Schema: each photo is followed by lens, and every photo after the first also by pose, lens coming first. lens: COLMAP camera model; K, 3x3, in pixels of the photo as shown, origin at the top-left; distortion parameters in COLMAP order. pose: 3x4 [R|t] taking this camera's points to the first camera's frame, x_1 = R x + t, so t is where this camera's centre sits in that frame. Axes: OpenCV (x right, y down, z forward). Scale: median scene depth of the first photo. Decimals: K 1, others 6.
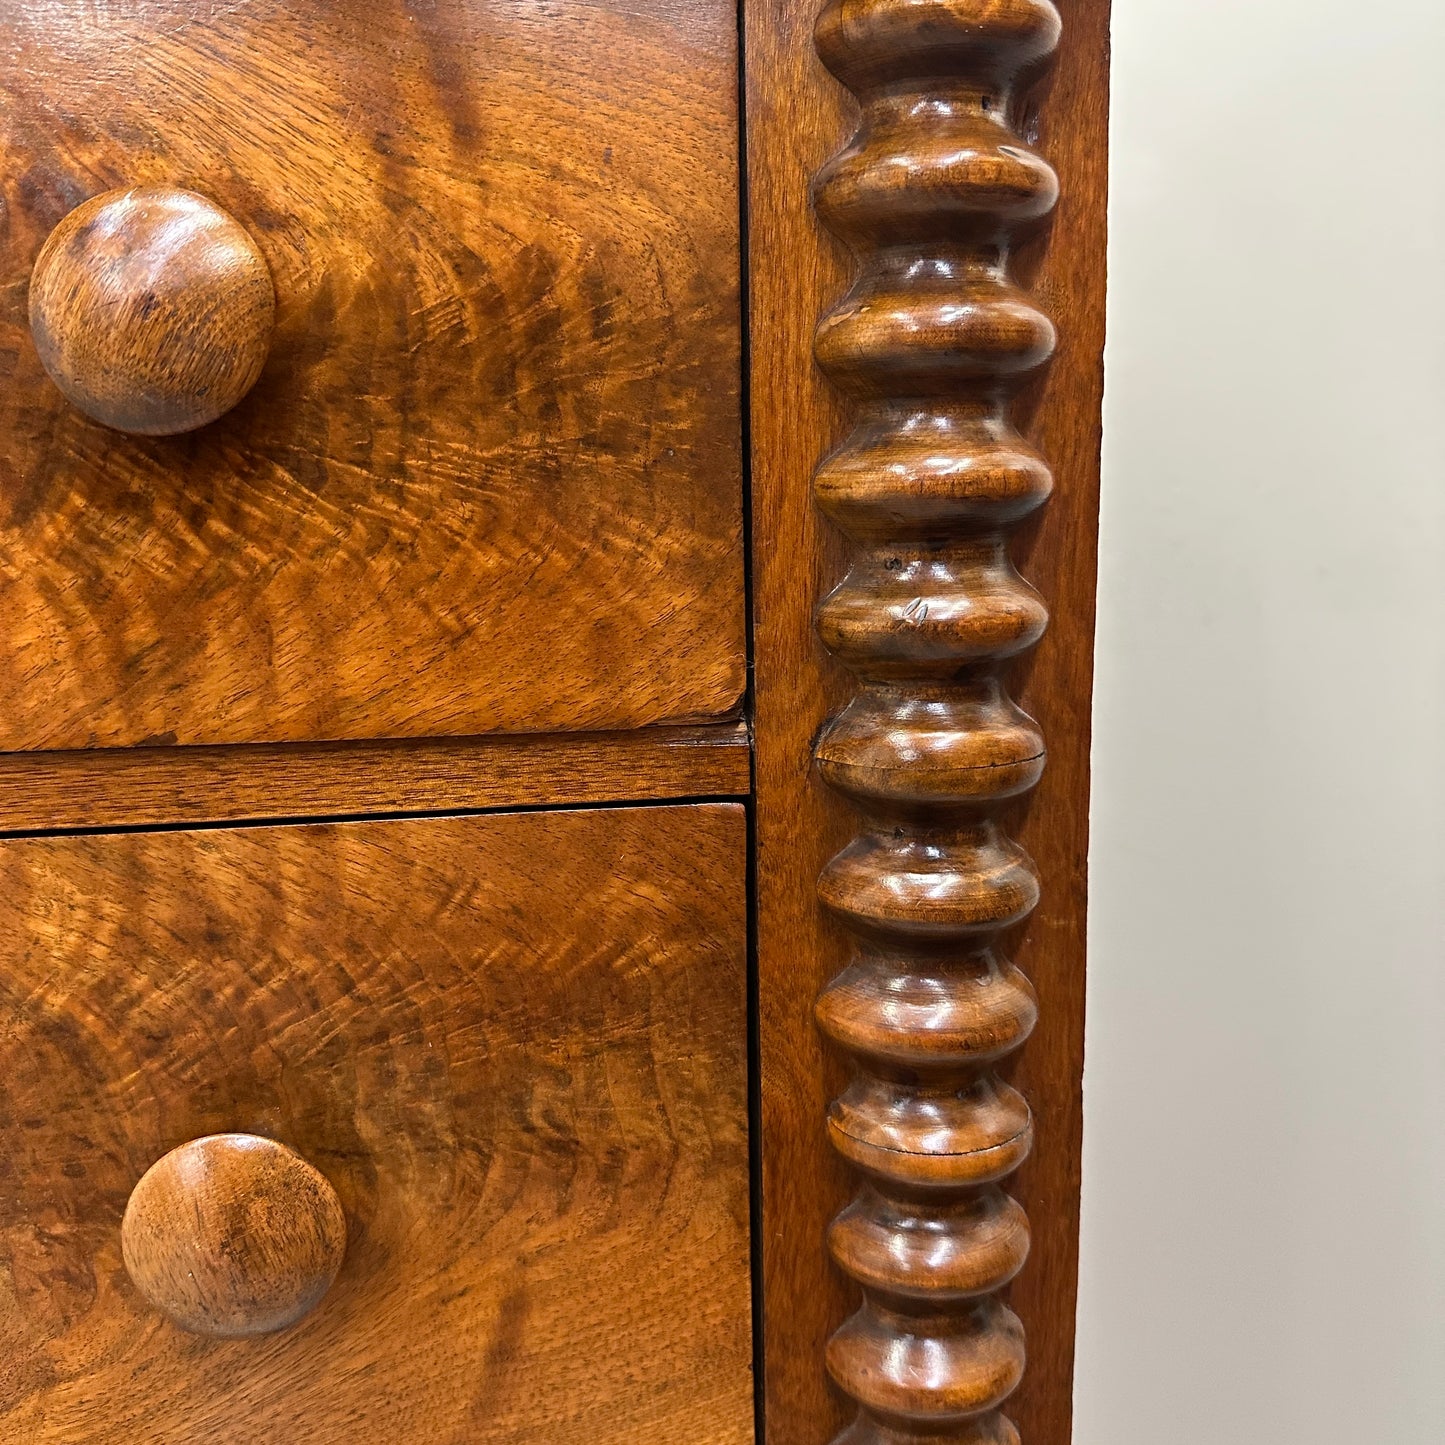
lens RADIAL K [[1341.9, 0, 708.2], [0, 1341.9, 713.5], [0, 0, 1]] dist [0.175095, -0.399848]
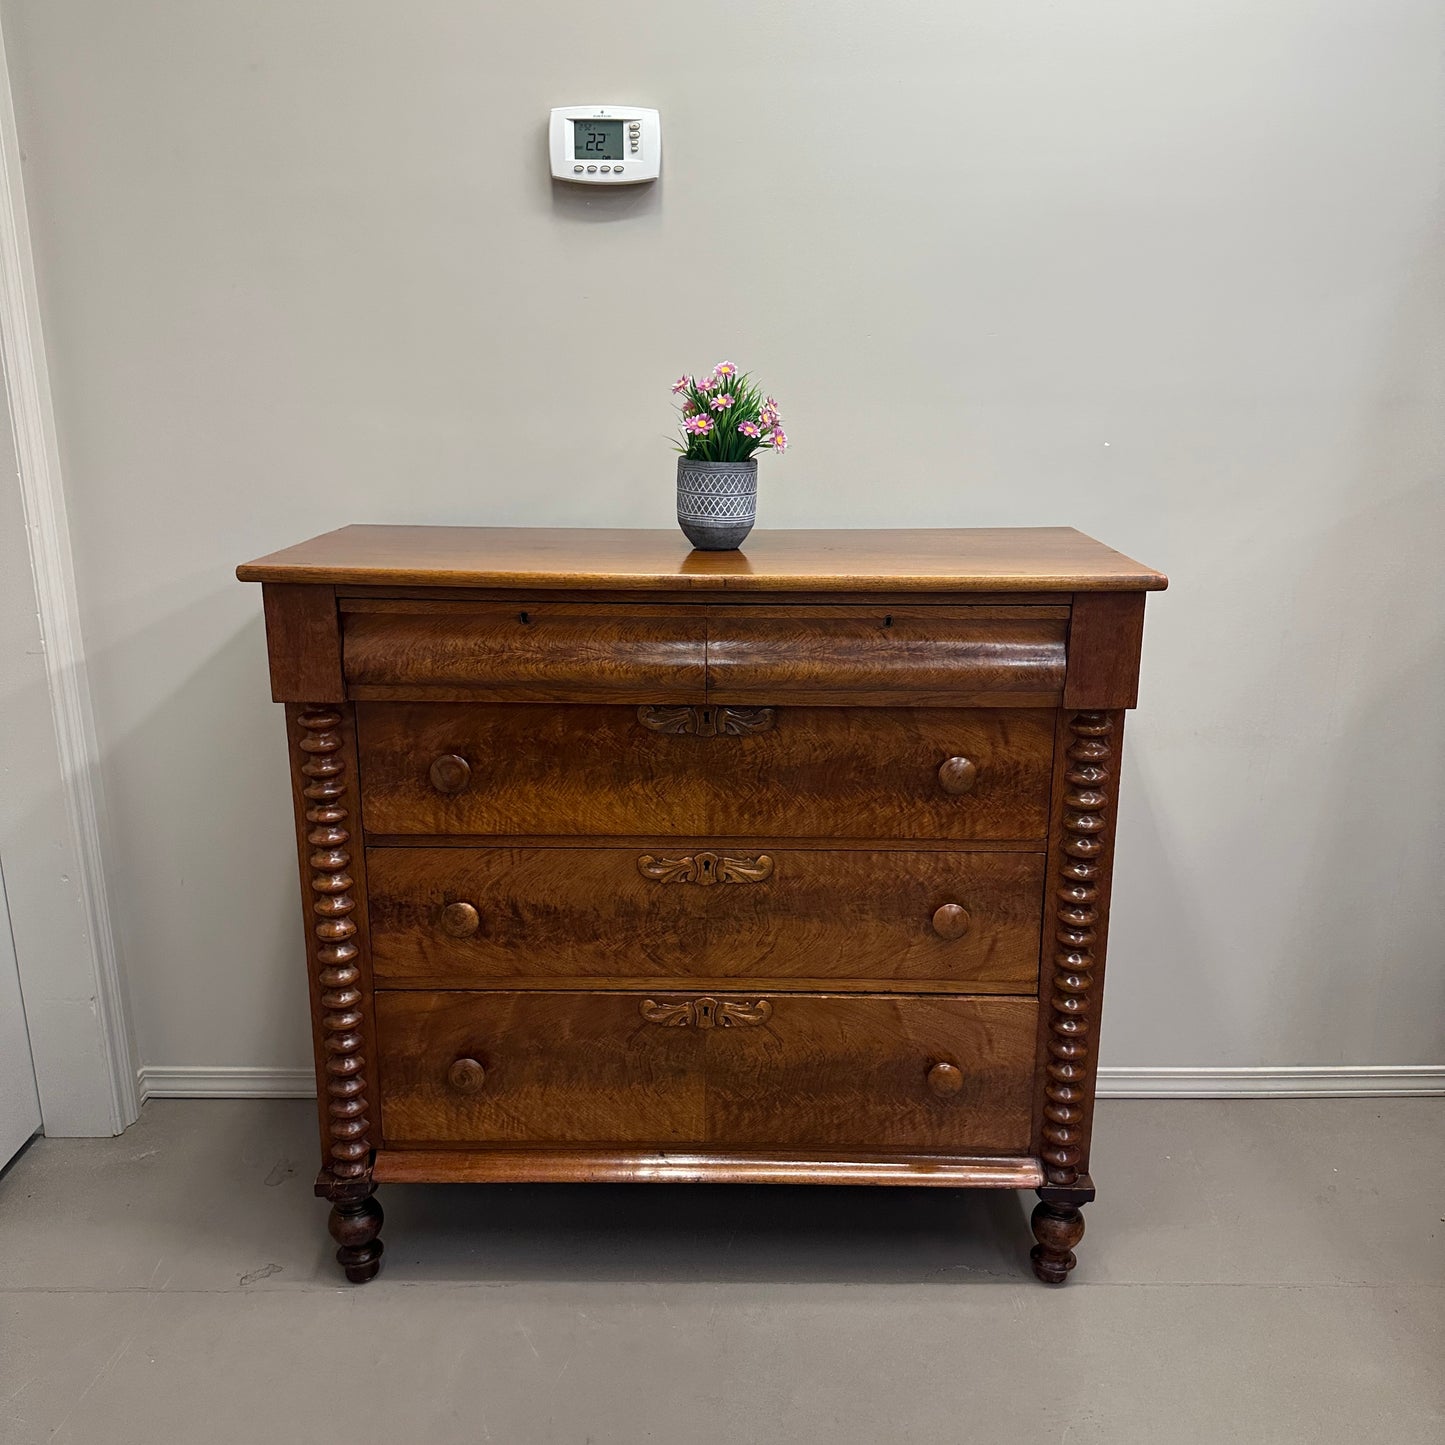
lens RADIAL K [[1400.8, 0, 739.9], [0, 1400.8, 756.5], [0, 0, 1]] dist [0.190161, -0.360124]
pose [[0.988882, 0.062983, -0.134704, -0.464527], [-0.045521, 0.990600, 0.128997, -1.035293], [0.141562, -0.121431, 0.982453, -4.884995]]
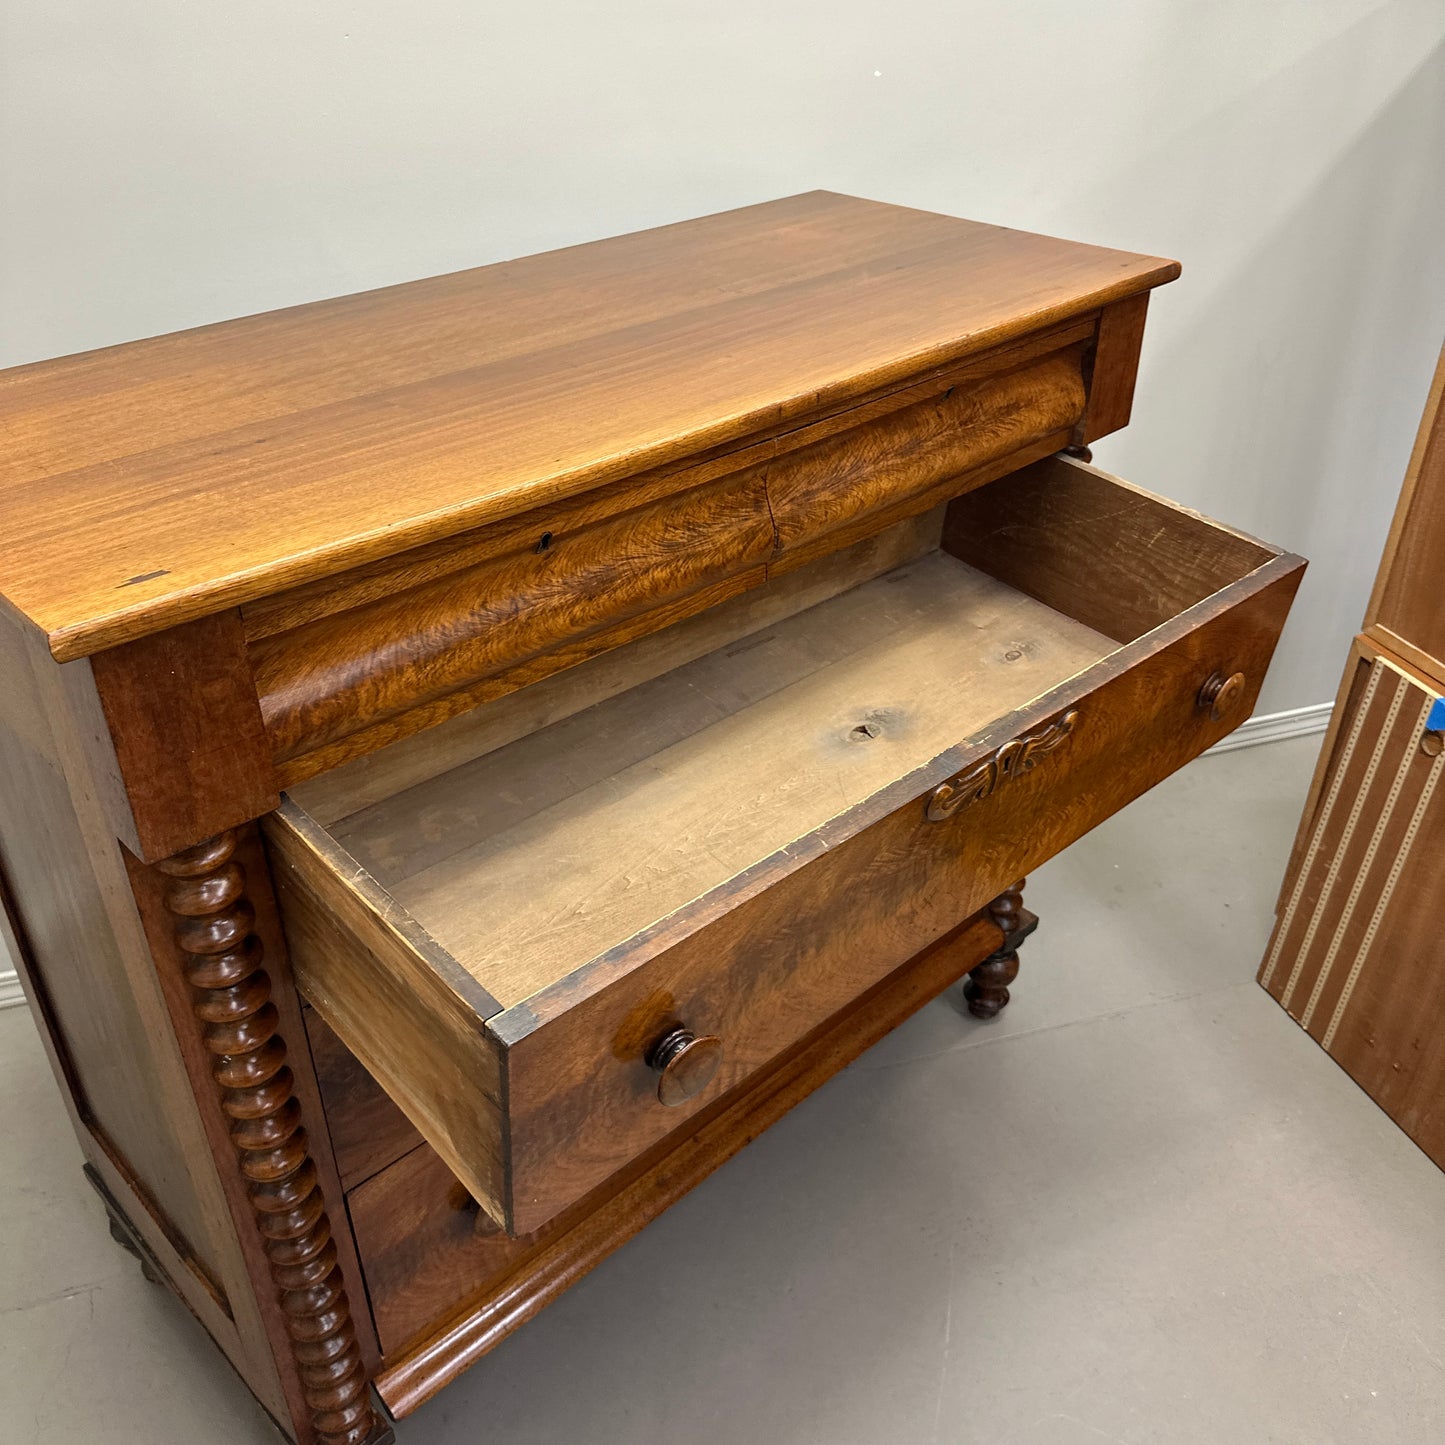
lens RADIAL K [[1341.9, 0, 708.2], [0, 1341.9, 713.5], [0, 0, 1]] dist [0.175095, -0.399848]
pose [[0.815675, -0.297373, 0.496230, -3.379636], [0.087397, 0.911268, 0.402433, -1.649671], [-0.571871, -0.284885, 0.769288, -2.133497]]
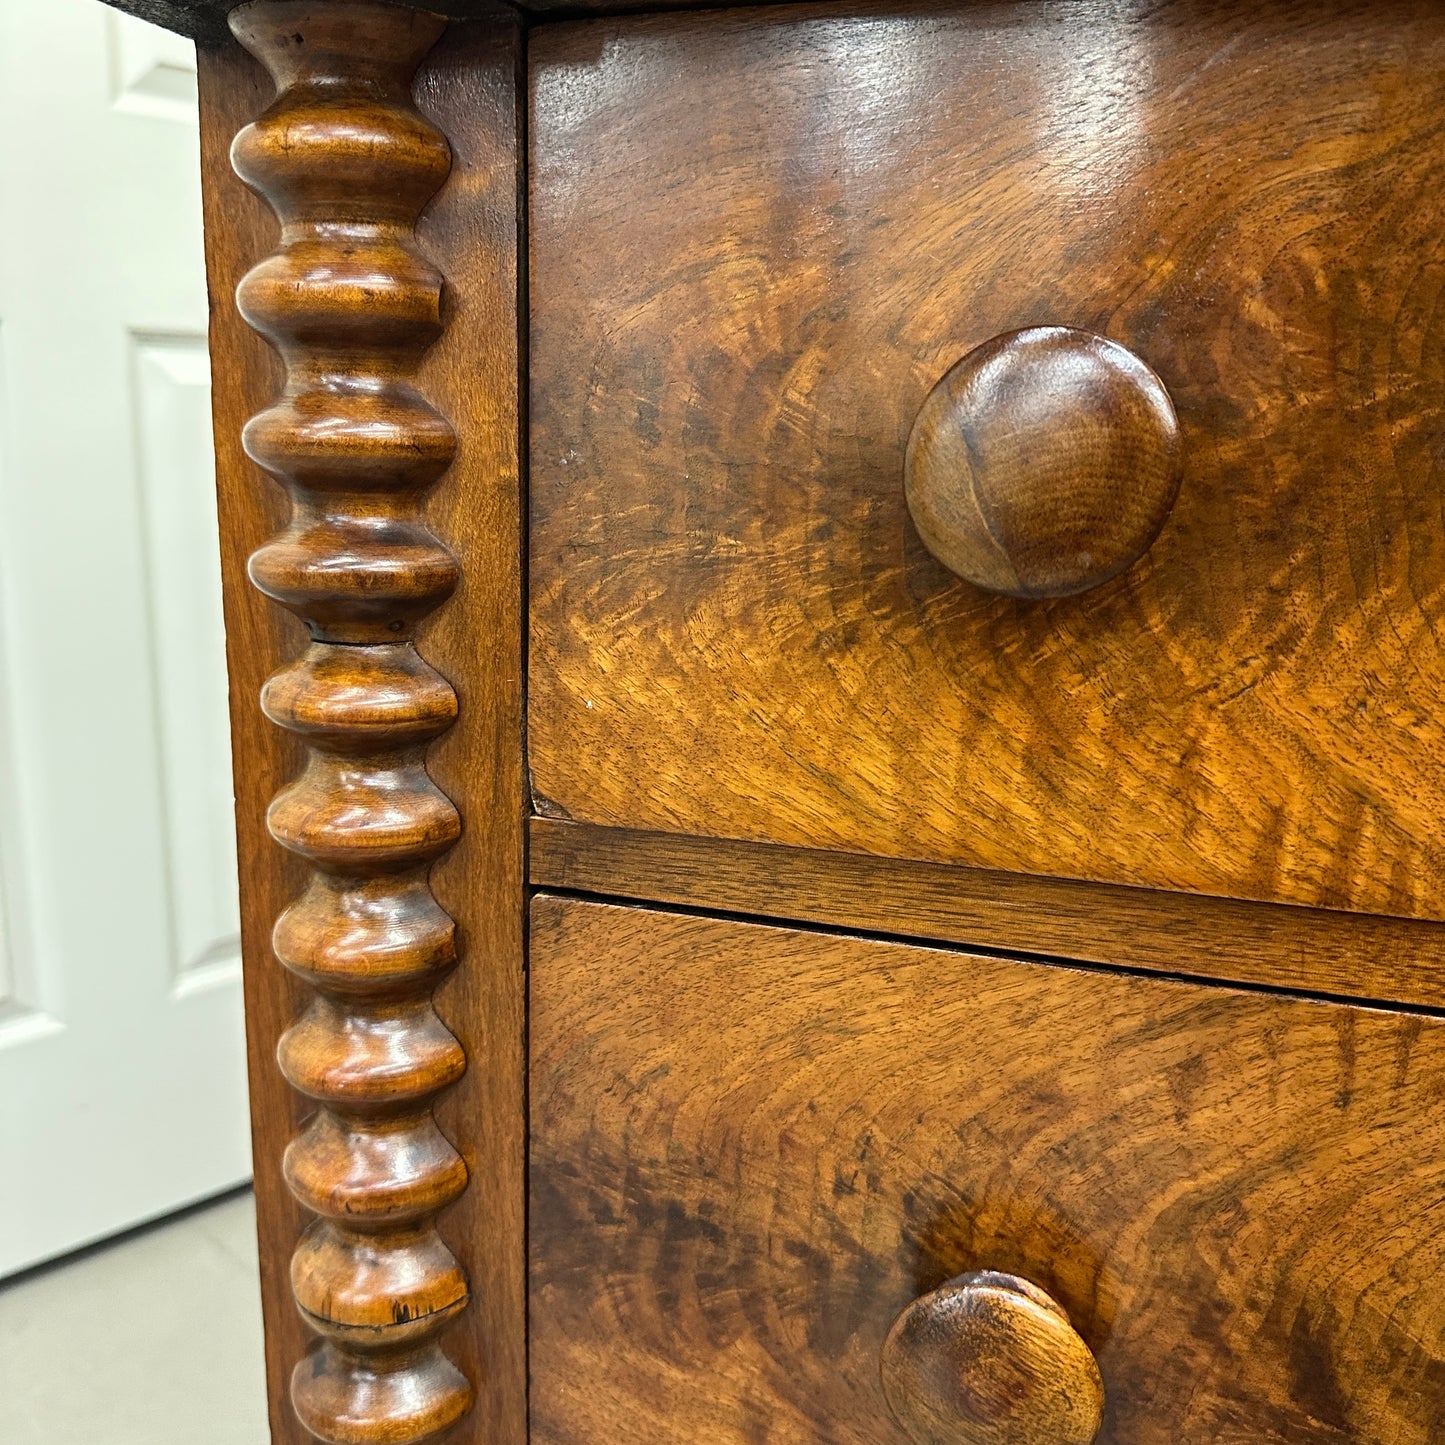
lens RADIAL K [[1337.8, 0, 722.5], [0, 1337.8, 722.5], [0, 0, 1]] dist [0.167400, -0.411896]
pose [[0.896562, 0.121863, -0.425825, -2.196312], [-0.106852, 0.992519, 0.059067, -0.042976], [0.429837, -0.007457, 0.902876, -0.259879]]
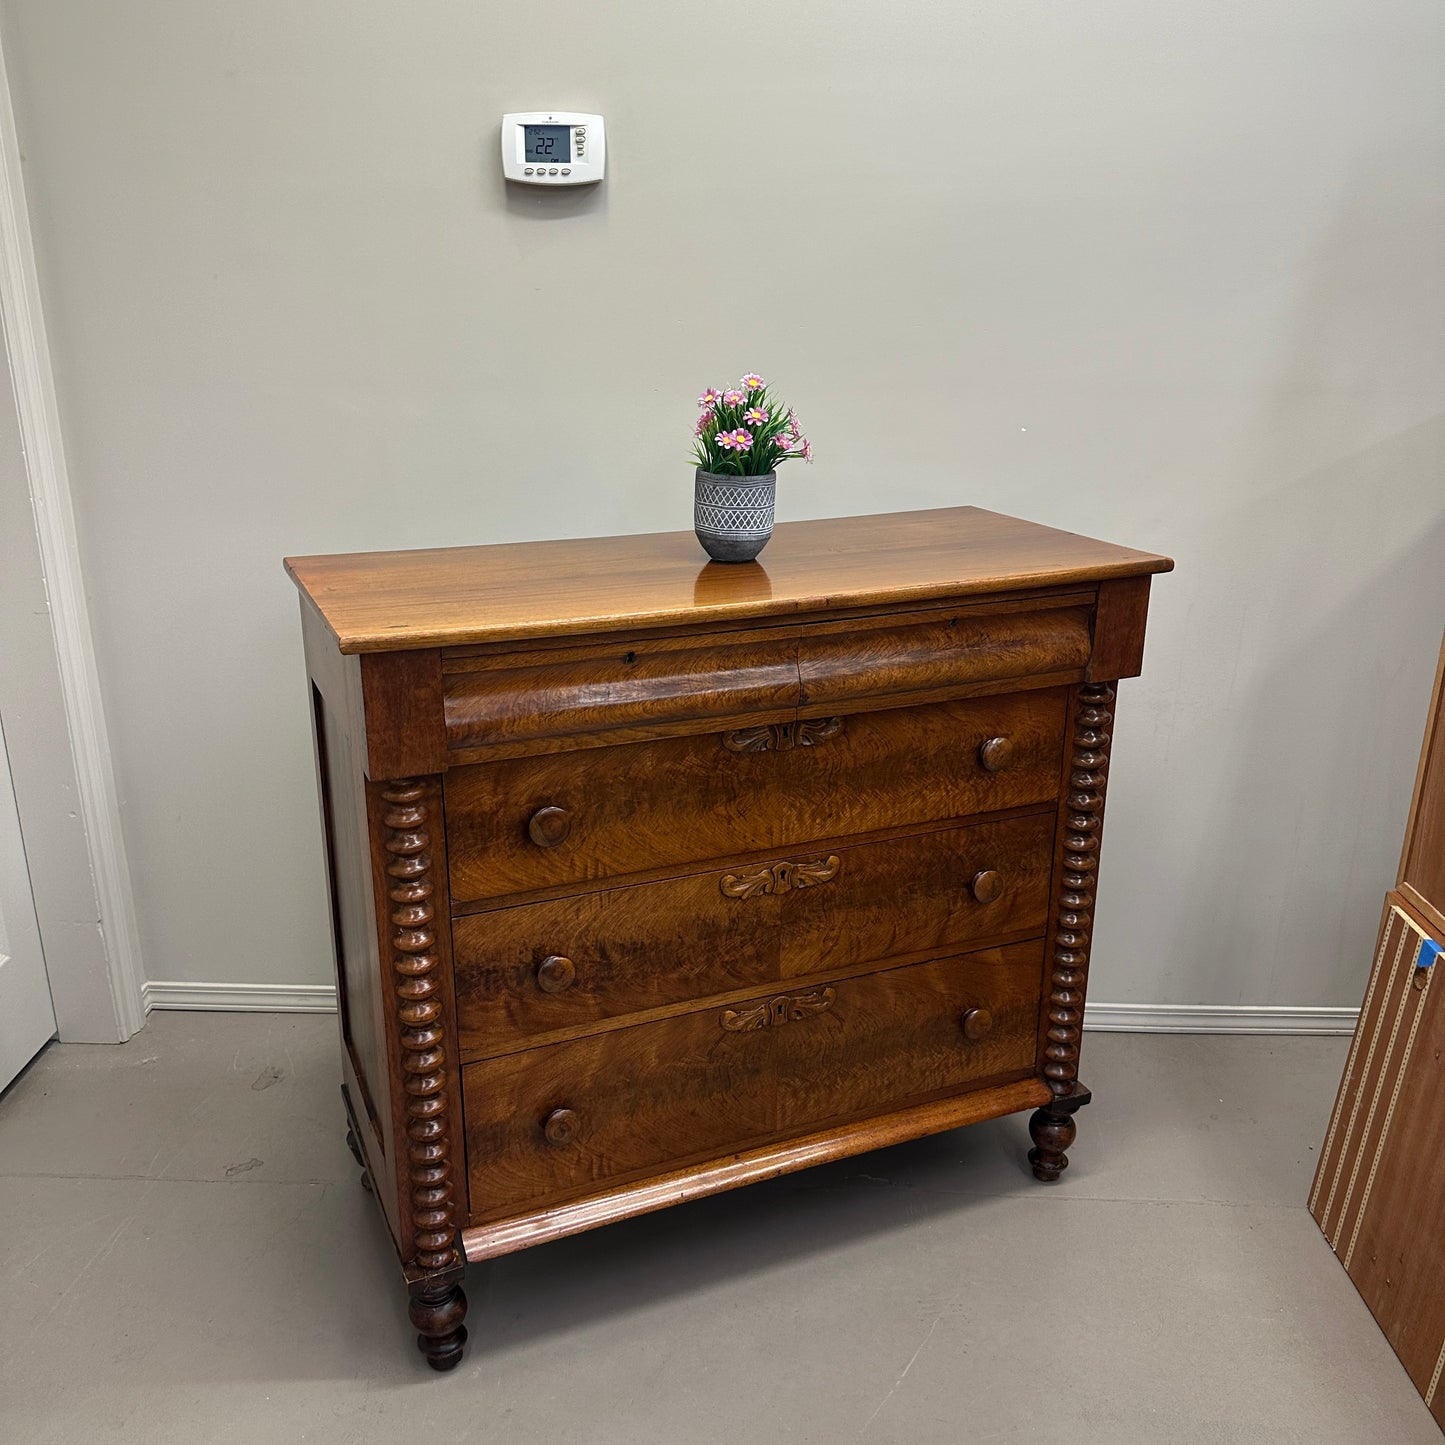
lens RADIAL K [[1336.4, 0, 711.2], [0, 1336.4, 733.4], [0, 0, 1]] dist [0.171753, -0.332212]
pose [[0.965127, -0.066875, 0.253095, -3.081286], [0.024165, 0.985451, 0.168235, -1.382718], [-0.260664, -0.156253, 0.952701, -4.456070]]
